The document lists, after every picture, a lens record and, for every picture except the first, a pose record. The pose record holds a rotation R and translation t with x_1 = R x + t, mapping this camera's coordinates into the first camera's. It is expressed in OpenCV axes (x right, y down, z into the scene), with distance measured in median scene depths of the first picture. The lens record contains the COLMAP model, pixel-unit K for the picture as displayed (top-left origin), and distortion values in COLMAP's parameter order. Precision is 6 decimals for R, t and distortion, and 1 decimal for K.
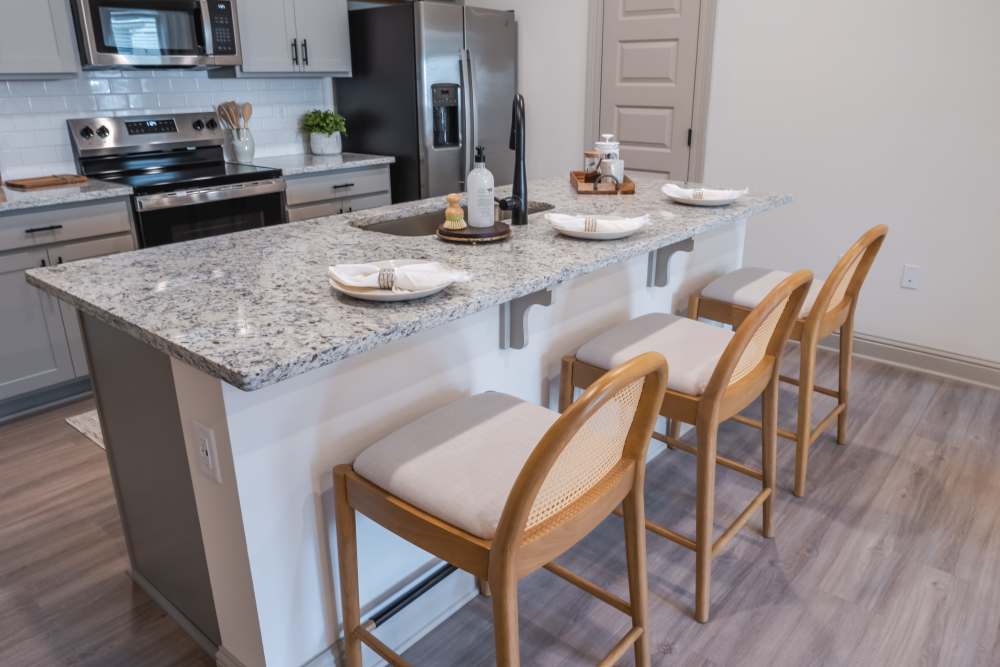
lens RADIAL K [[718.6, 0, 500.0], [0, 718.6, 333.5], [0, 0, 1]] dist [-0.047510, 0.007475]
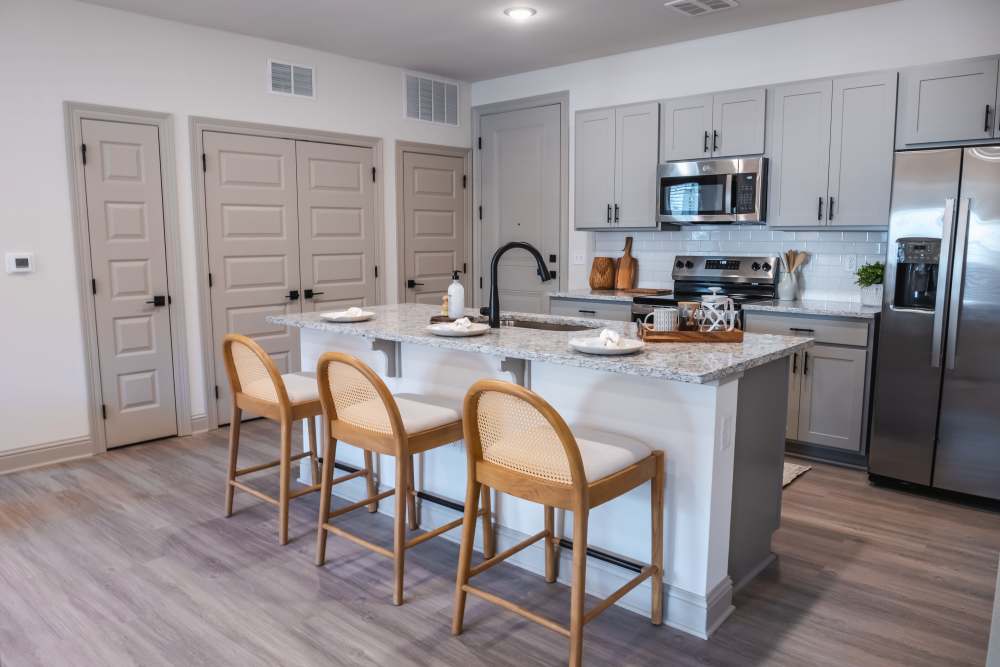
lens RADIAL K [[718.6, 0, 500.0], [0, 718.6, 333.5], [0, 0, 1]] dist [-0.047510, 0.007475]
pose [[-0.021407, 0.135807, -0.990504, 1.480654], [-0.334546, 0.932645, 0.135105, -0.344294], [0.942136, 0.334261, 0.025468, 0.988460]]
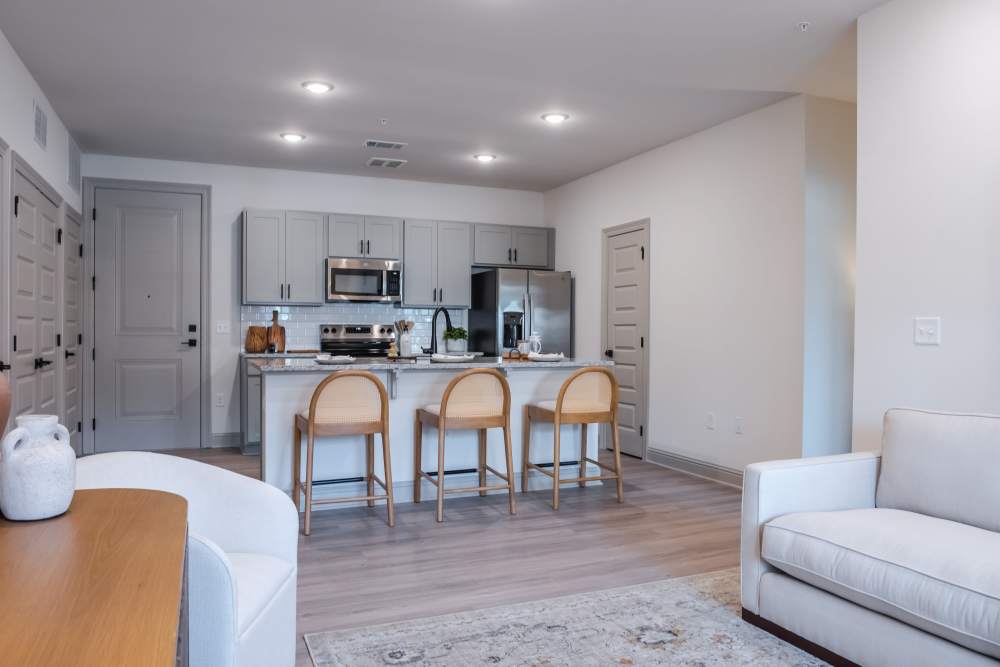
lens RADIAL K [[718.6, 0, 500.0], [0, 718.6, 333.5], [0, 0, 1]] dist [-0.047510, 0.007475]
pose [[0.898292, 0.009565, -0.439295, 1.222521], [-0.155948, 0.941618, -0.298388, 0.416439], [0.410794, 0.336547, 0.847340, -0.877612]]
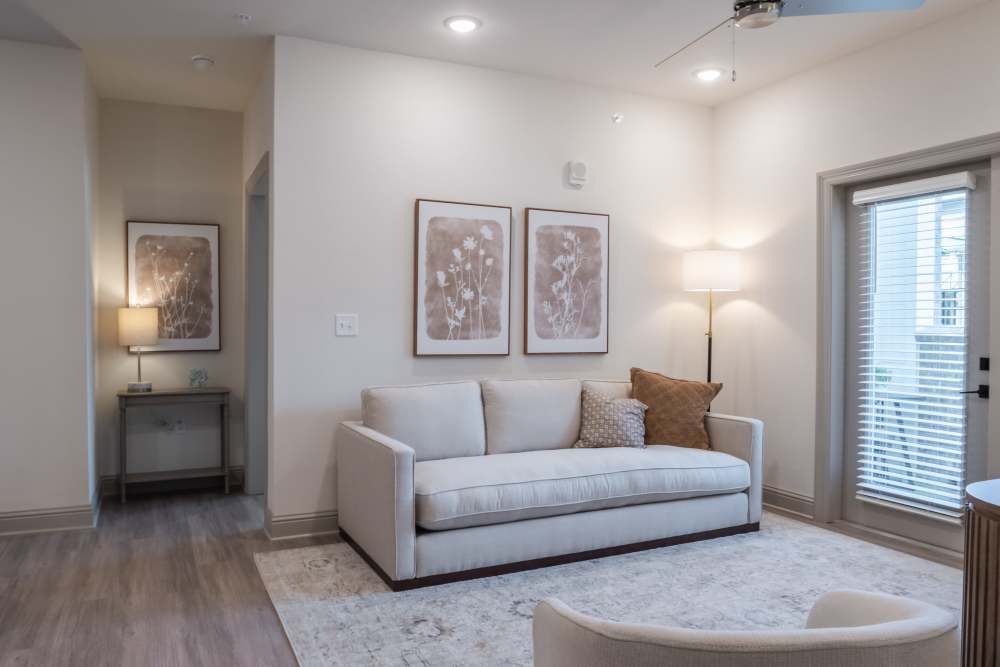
lens RADIAL K [[718.6, 0, 500.0], [0, 718.6, 333.5], [0, 0, 1]] dist [-0.047510, 0.007475]
pose [[0.402532, -0.009222, 0.915359, -0.157910], [0.307284, 0.943289, -0.125626, 0.208905], [-0.862290, 0.331843, 0.382538, -0.312154]]
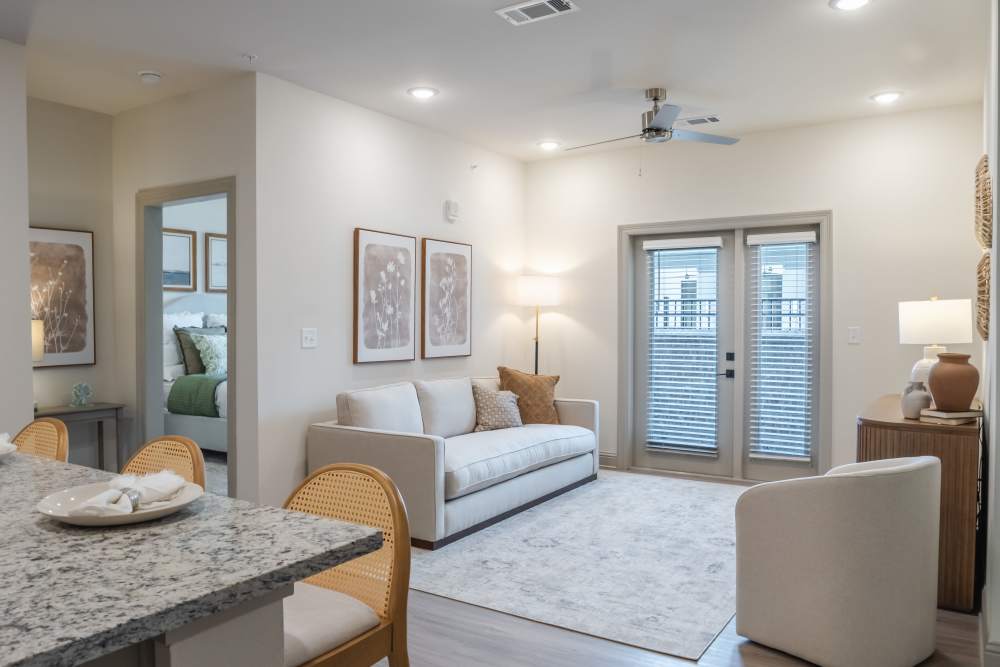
lens RADIAL K [[718.6, 0, 500.0], [0, 718.6, 333.5], [0, 0, 1]] dist [-0.047510, 0.007475]
pose [[-0.128992, -0.018094, 0.991480, -0.751738], [0.336932, 0.939552, 0.060982, -0.118101], [-0.932651, 0.341927, -0.115099, 0.446048]]
